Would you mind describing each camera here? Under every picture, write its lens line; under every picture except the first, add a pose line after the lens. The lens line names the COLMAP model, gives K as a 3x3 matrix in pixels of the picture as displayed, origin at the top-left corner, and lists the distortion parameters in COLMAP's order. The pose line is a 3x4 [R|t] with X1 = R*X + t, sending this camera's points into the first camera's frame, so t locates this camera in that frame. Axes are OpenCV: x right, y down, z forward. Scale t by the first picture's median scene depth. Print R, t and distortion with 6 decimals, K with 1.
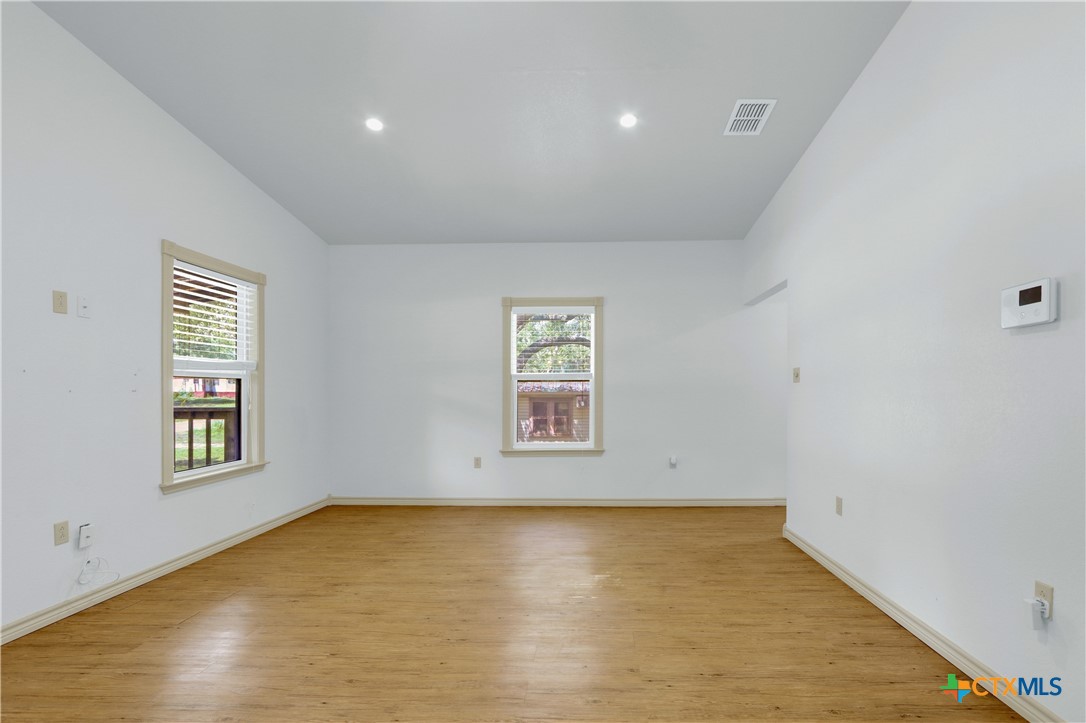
lens RADIAL K [[548.9, 0, 586.8], [0, 548.9, 391.8], [0, 0, 1]] dist [-0.007500, 0.000644]
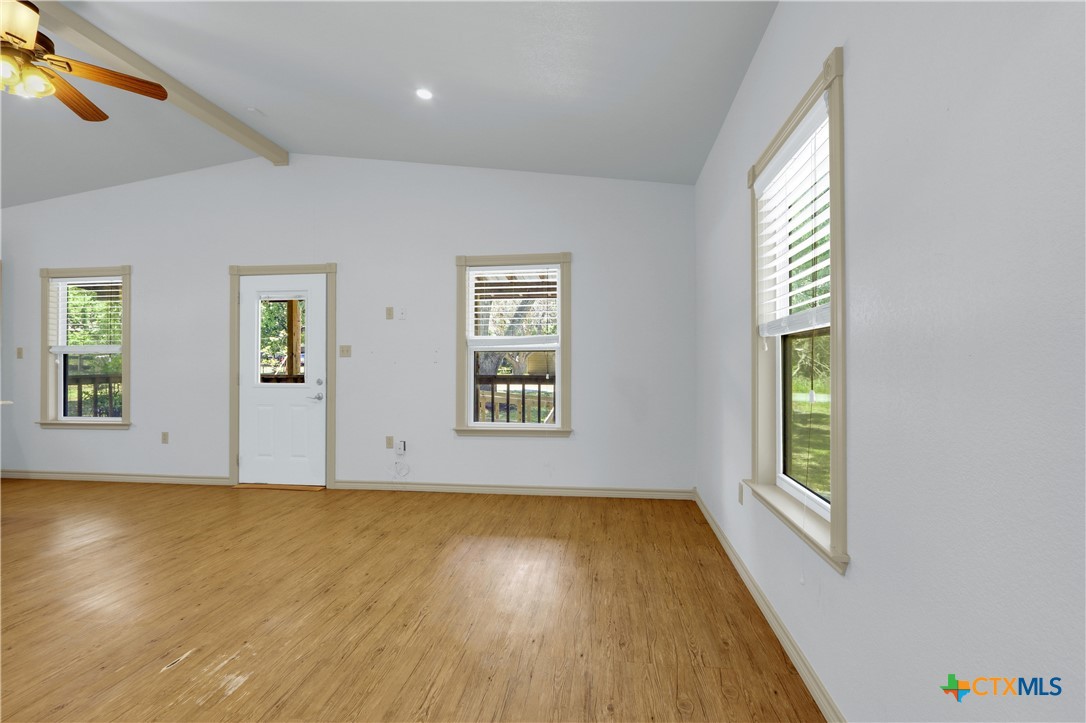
lens RADIAL K [[526.4, 0, 556.4], [0, 526.4, 358.9], [0, 0, 1]] dist [-0.001611, 0.000148]
pose [[-0.144340, -0.007769, -0.989498, 0.494688], [0.001744, 0.999966, -0.008106, 0.000764], [0.989527, -0.002896, -0.144322, 1.329444]]
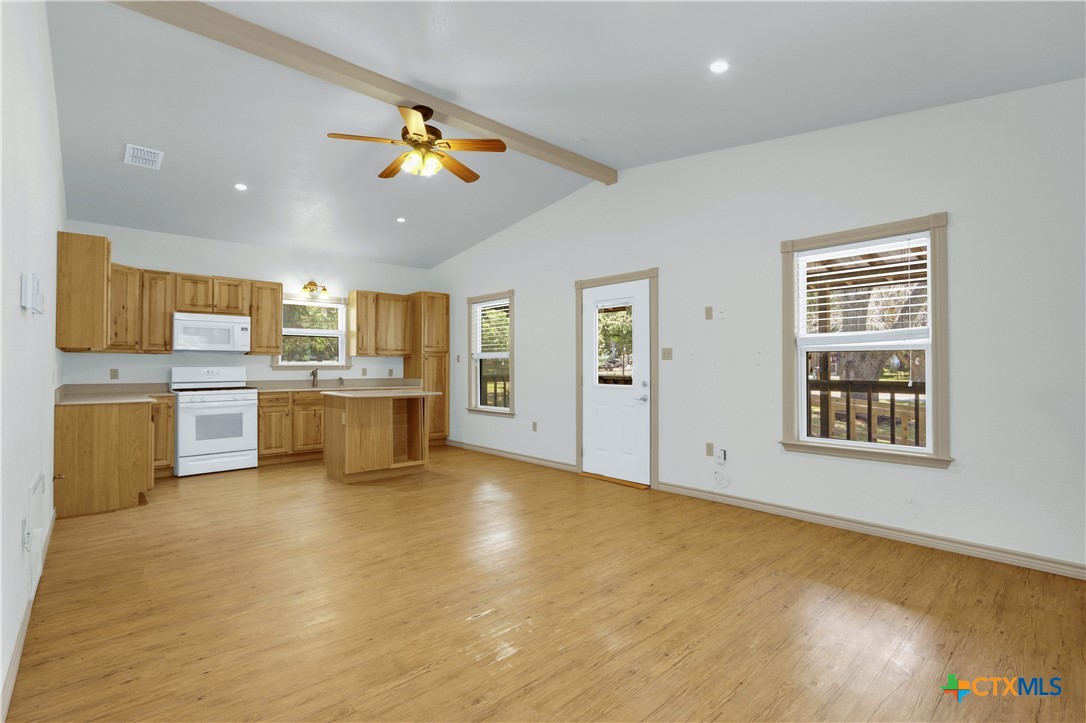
lens RADIAL K [[523.0, 0, 528.6], [0, 523.0, 359.2], [0, 0, 1]] dist [-0.005381, -0.000057]
pose [[-0.766764, -0.009414, -0.641860, 0.376945], [0.000006, 0.999892, -0.014672, 0.002460], [0.641929, -0.011254, -0.766681, 1.399291]]
